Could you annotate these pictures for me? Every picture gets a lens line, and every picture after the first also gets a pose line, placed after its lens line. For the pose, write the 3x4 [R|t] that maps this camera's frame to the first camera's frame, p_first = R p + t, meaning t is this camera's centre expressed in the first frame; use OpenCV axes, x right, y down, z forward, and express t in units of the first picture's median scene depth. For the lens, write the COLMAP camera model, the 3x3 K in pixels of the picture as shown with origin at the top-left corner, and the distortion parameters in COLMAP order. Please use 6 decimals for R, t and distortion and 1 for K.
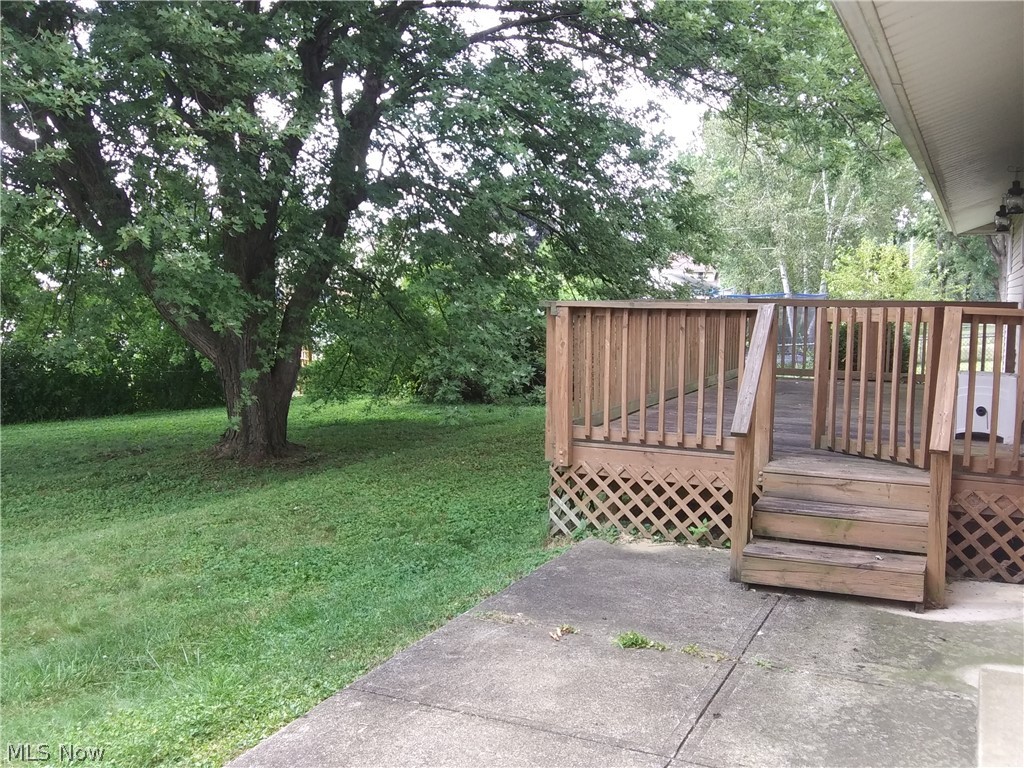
lens RADIAL K [[921.9, 0, 513.4], [0, 921.9, 384.8], [0, 0, 1]] dist [0.003580, -0.002365]
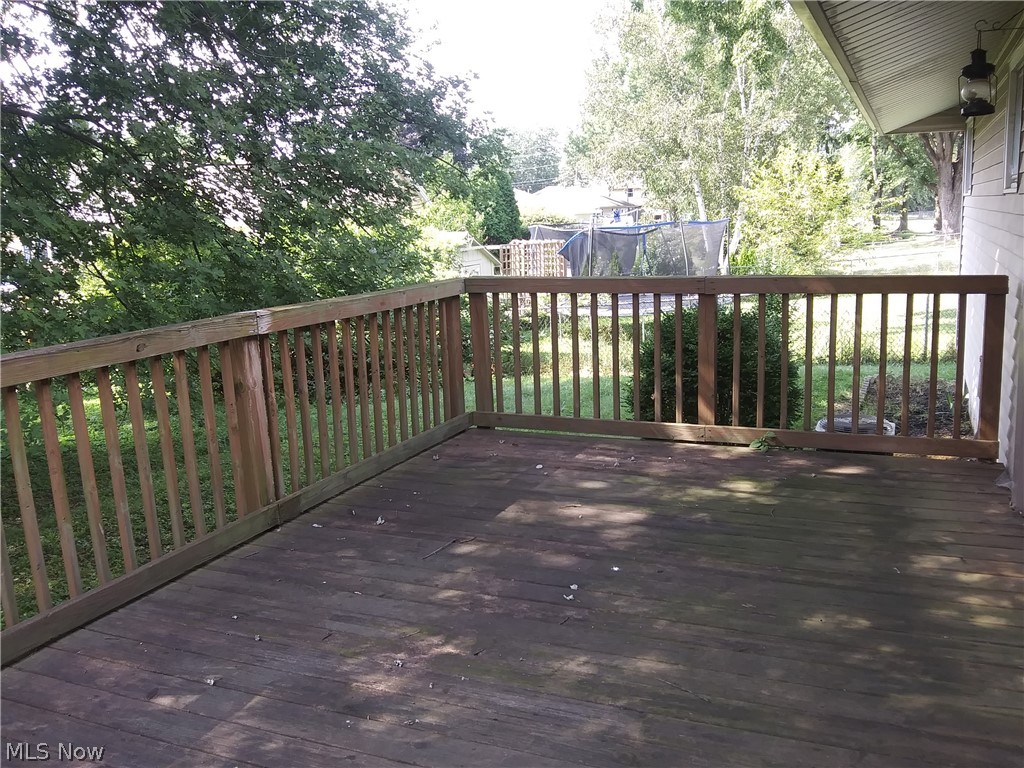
lens RADIAL K [[921.9, 0, 511.2], [0, 921.9, 385.9], [0, 0, 1]] dist [0.003580, -0.002365]
pose [[0.997311, -0.052733, 0.050887, 0.064494], [0.048310, 0.995248, 0.084539, -0.019481], [-0.055103, -0.081854, 0.995120, 0.128856]]
